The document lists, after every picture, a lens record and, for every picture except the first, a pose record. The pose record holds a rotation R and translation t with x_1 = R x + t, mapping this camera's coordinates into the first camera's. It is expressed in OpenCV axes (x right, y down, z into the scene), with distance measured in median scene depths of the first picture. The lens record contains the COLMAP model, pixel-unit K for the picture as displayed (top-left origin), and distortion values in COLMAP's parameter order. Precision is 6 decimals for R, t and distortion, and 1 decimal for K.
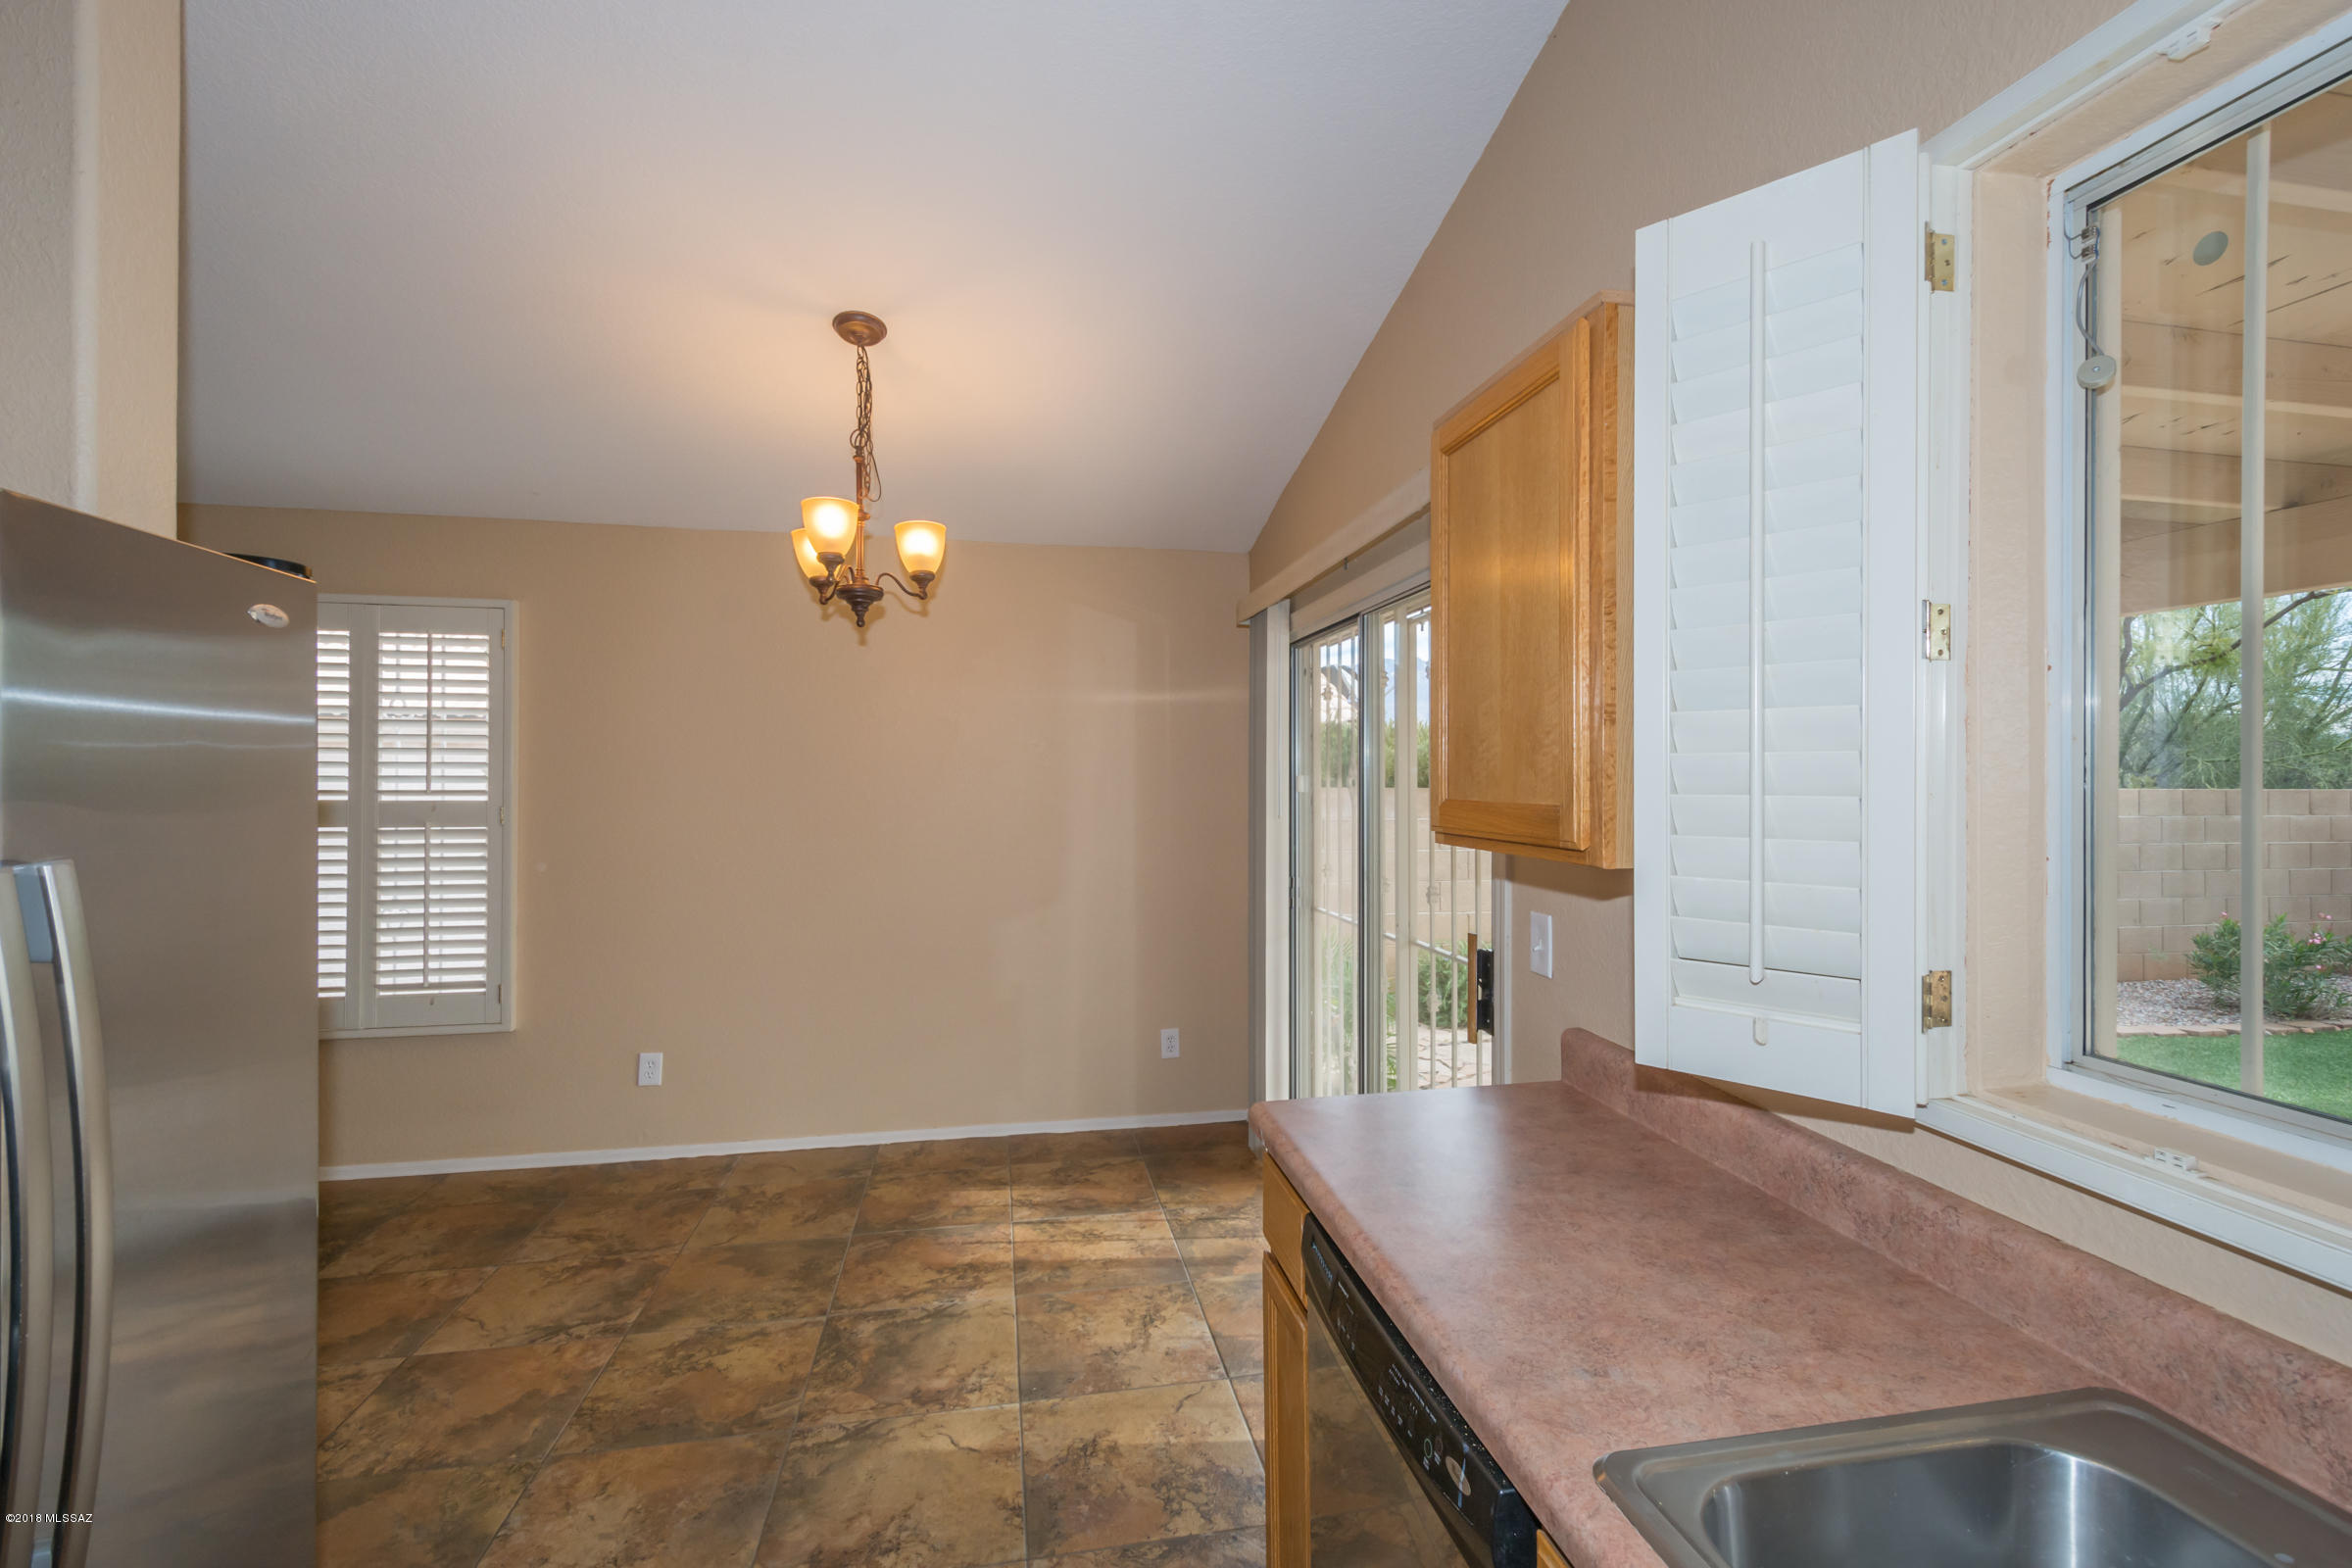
lens RADIAL K [[1038.5, 0, 1206.3], [0, 1038.5, 772.7], [0, 0, 1]] dist [-0.000283, -0.007061]
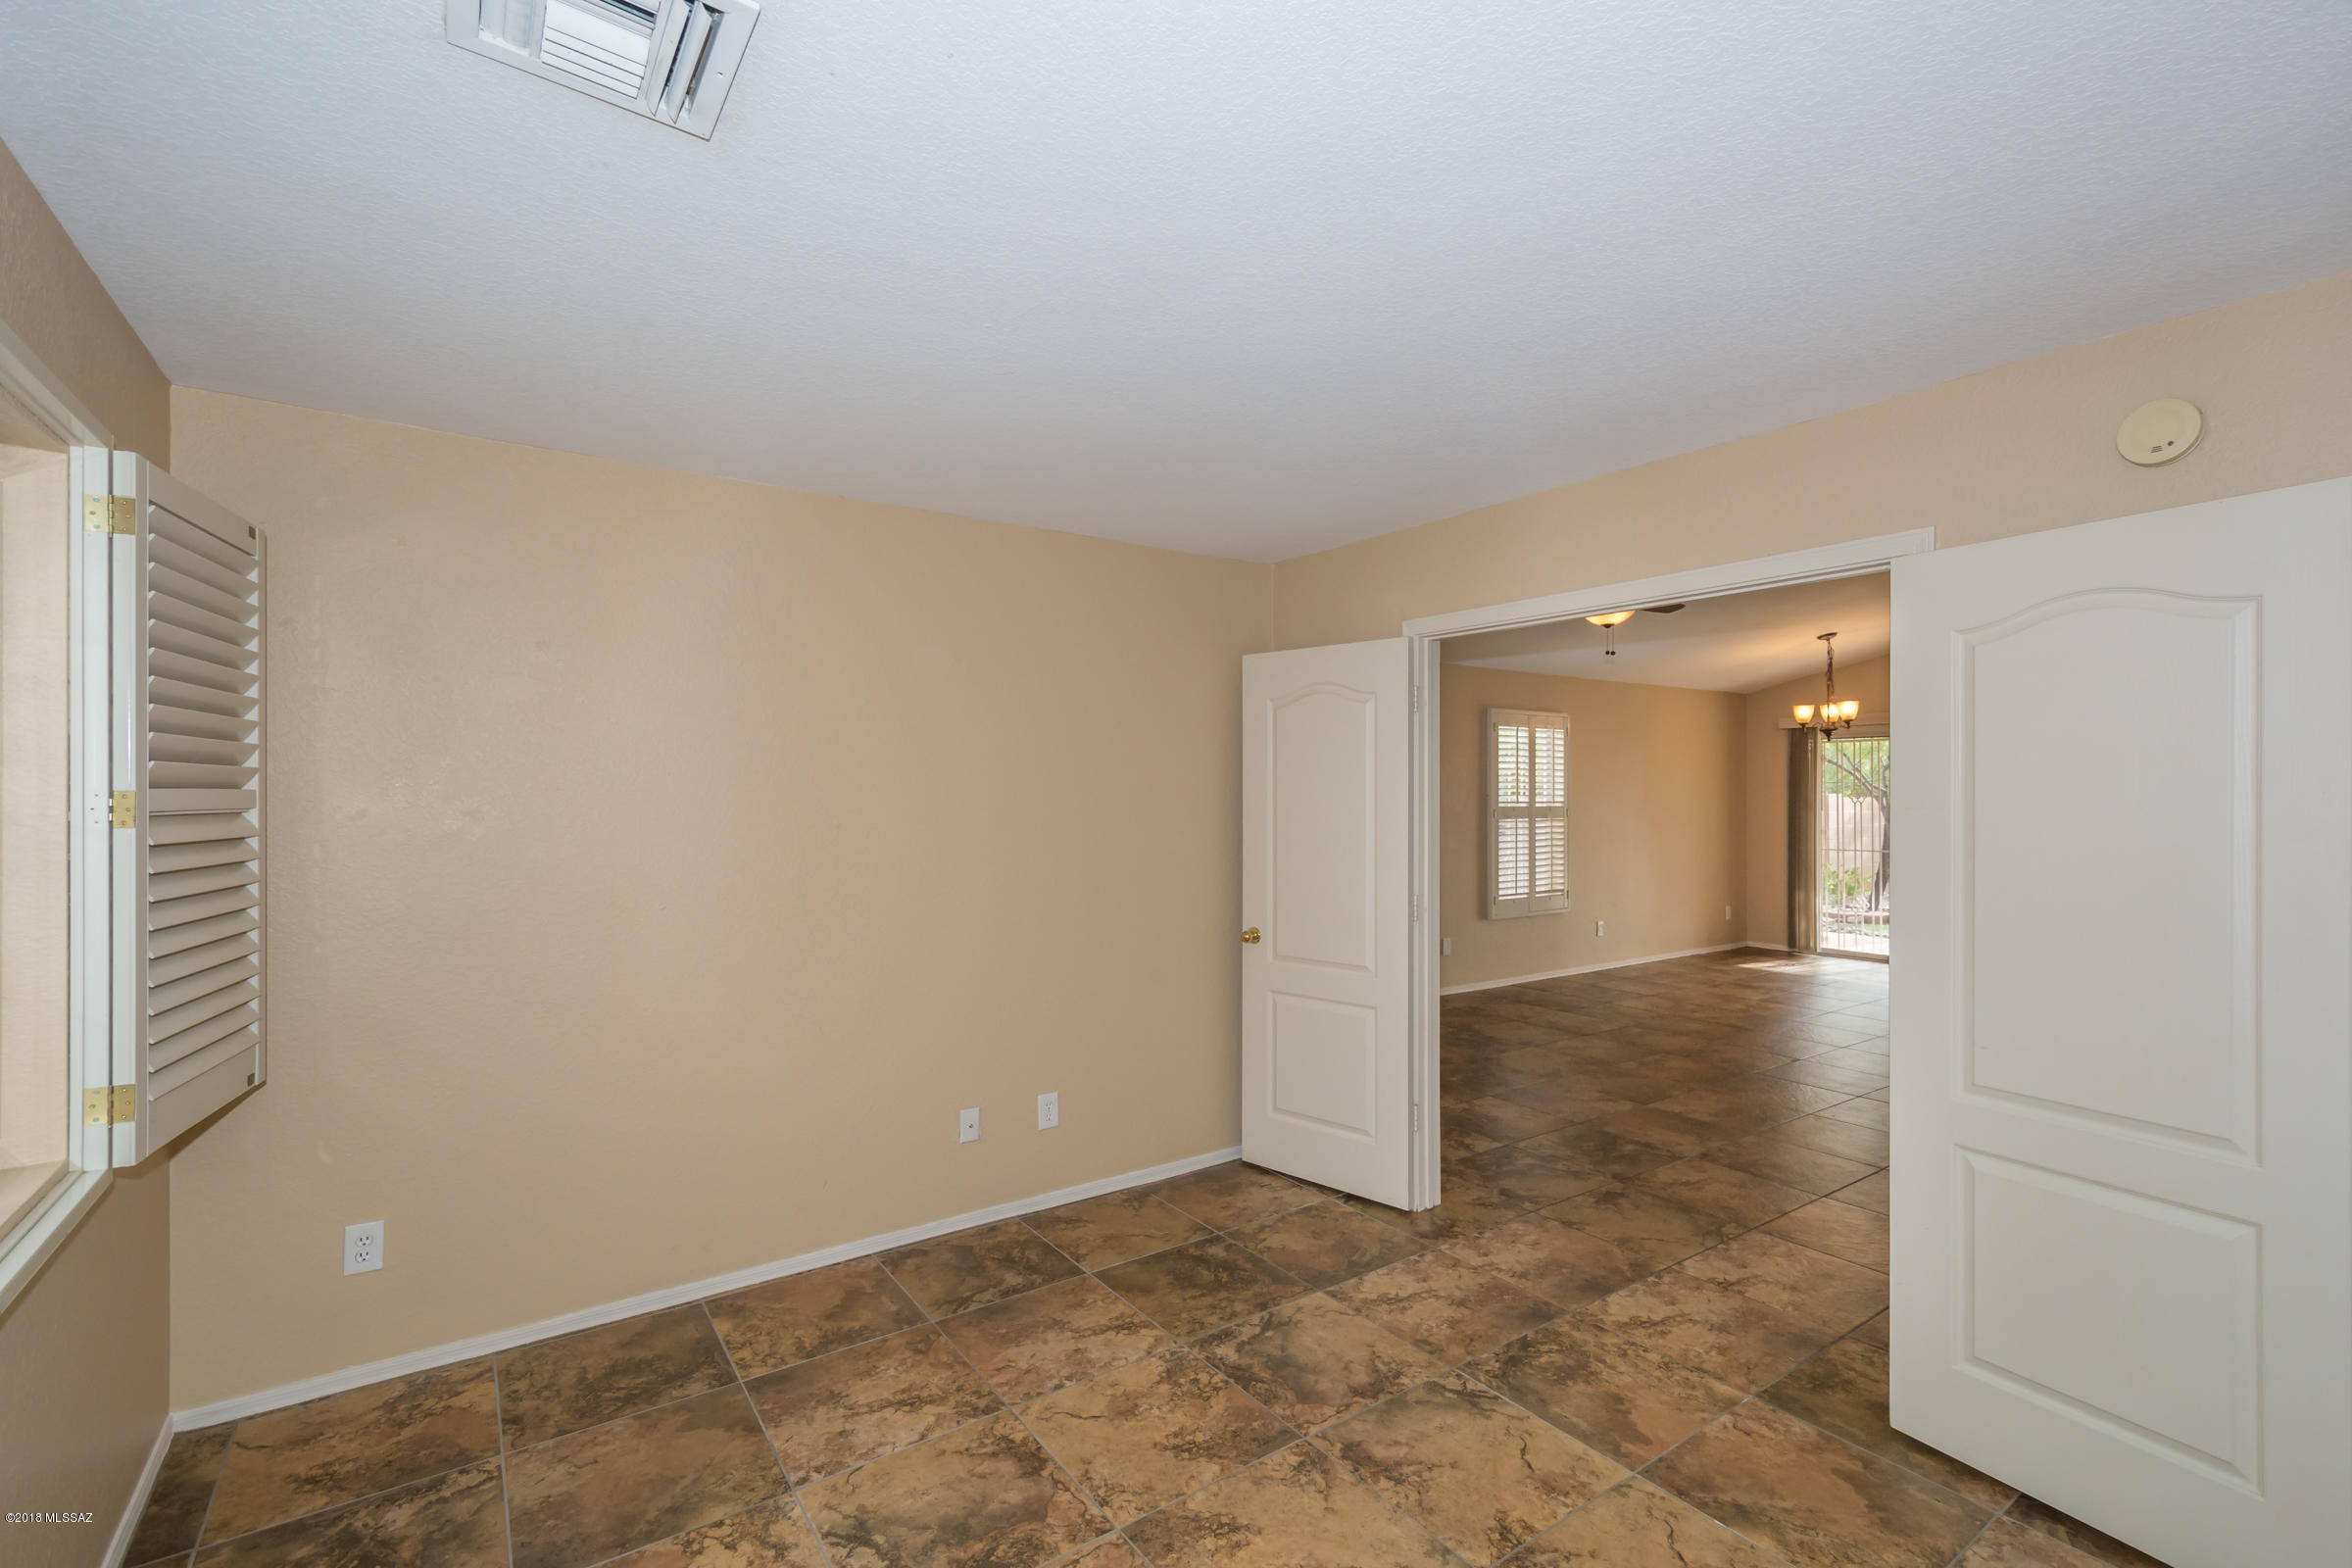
lens RADIAL K [[1020.9, 0, 1195.0], [0, 1020.9, 790.2], [0, 0, 1]] dist [0.018092, -0.006461]
pose [[0.919459, -0.001096, 0.393185, -3.759203], [0.001409, 0.999999, -0.000506, -0.011902], [-0.393184, 0.001019, 0.919459, -1.099690]]
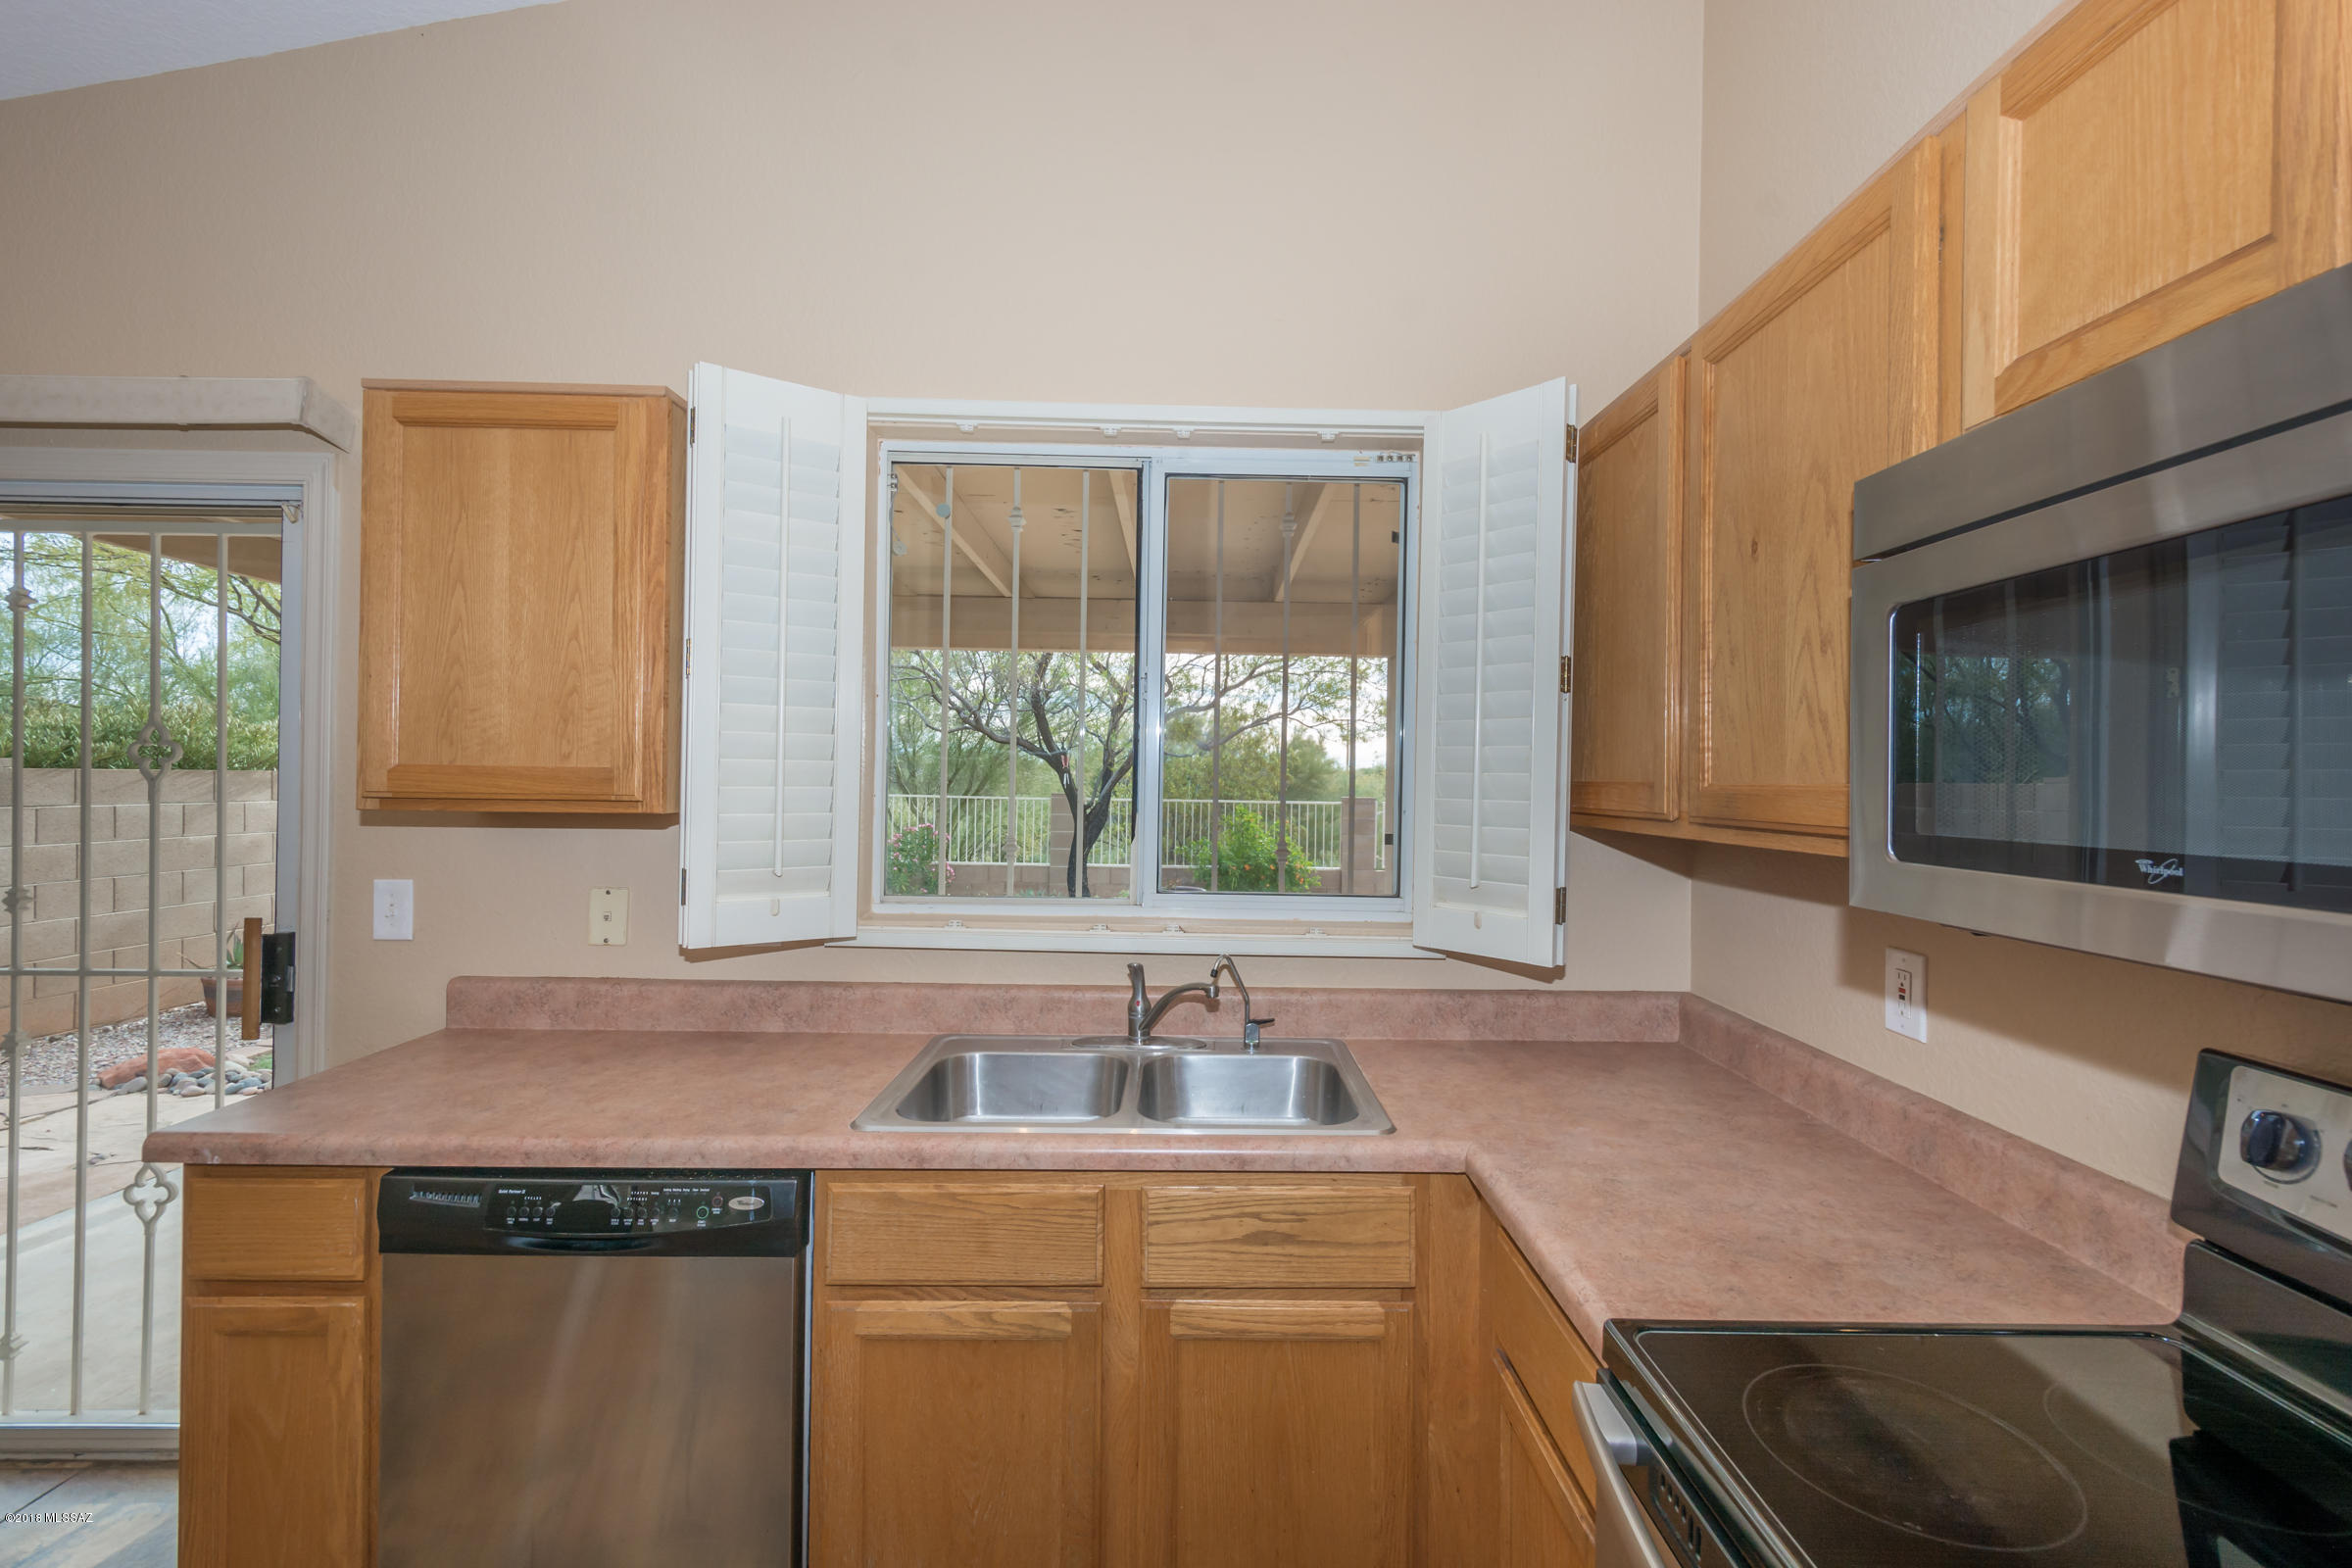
lens RADIAL K [[1022.9, 0, 1176.0], [0, 1022.9, 776.2], [0, 0, 1]] dist [0.012900, -0.000235]
pose [[0.193180, 0.002788, 0.981159, -0.479967], [-0.017012, 0.999855, 0.000509, 0.018927], [-0.981016, -0.016790, 0.193200, 0.046175]]
